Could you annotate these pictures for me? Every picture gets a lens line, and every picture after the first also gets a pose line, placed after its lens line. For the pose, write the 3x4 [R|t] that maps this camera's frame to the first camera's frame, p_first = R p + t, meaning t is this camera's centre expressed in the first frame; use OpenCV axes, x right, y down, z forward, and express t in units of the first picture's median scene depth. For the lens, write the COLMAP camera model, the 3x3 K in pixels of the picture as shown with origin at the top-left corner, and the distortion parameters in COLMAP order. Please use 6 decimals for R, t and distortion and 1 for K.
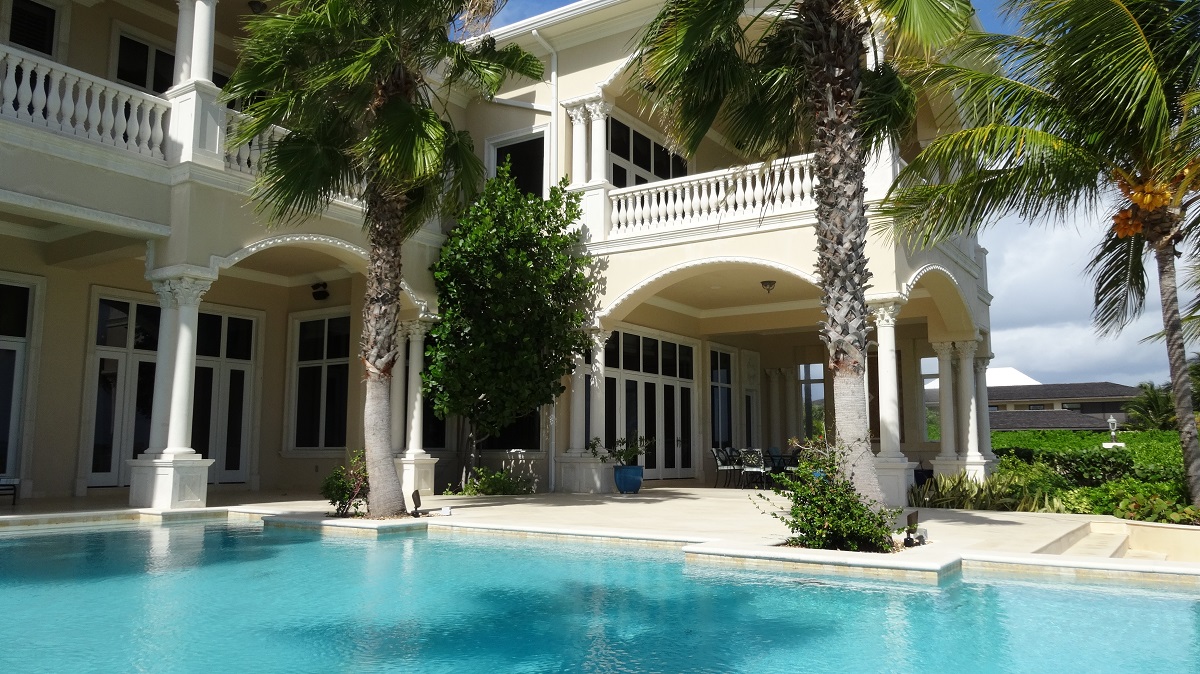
lens RADIAL K [[888.7, 0, 601.6], [0, 888.7, 339.1], [0, 0, 1]] dist [-0.017981, 0.008657]
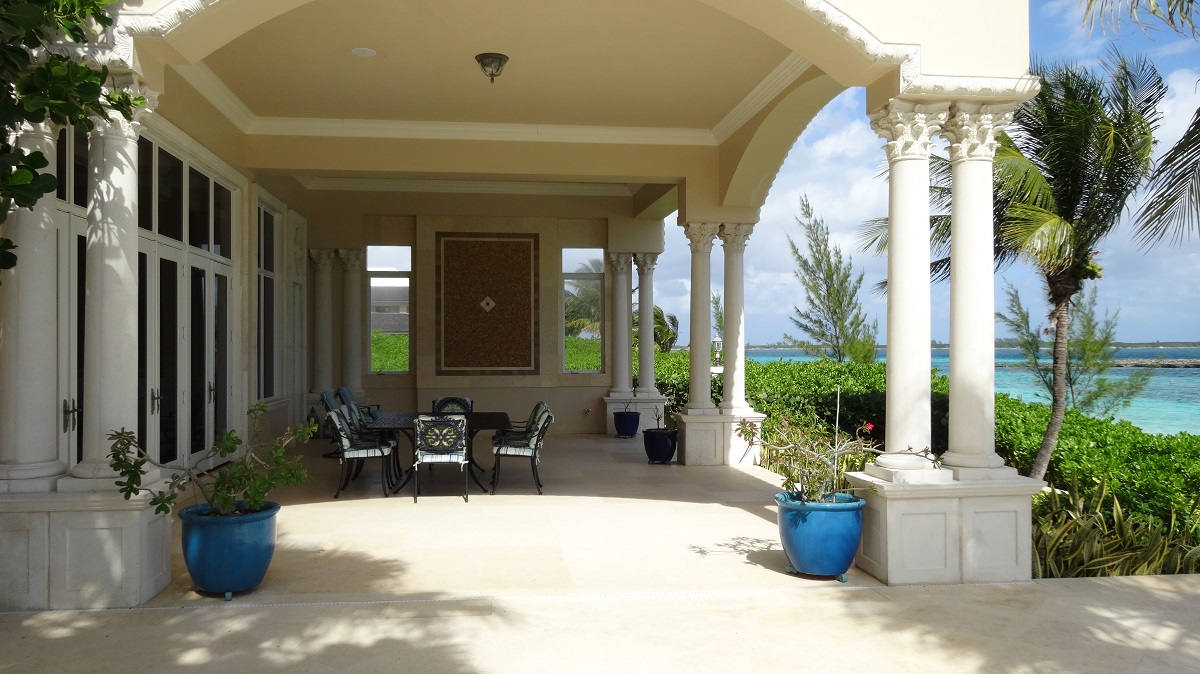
lens RADIAL K [[888.7, 0, 598.3], [0, 888.7, 338.3], [0, 0, 1]] dist [-0.017981, 0.008657]
pose [[0.754077, 0.003360, 0.656777, -0.070606], [-0.079415, 0.993116, 0.086099, 0.035576], [-0.651967, -0.117083, 0.749153, 0.577831]]
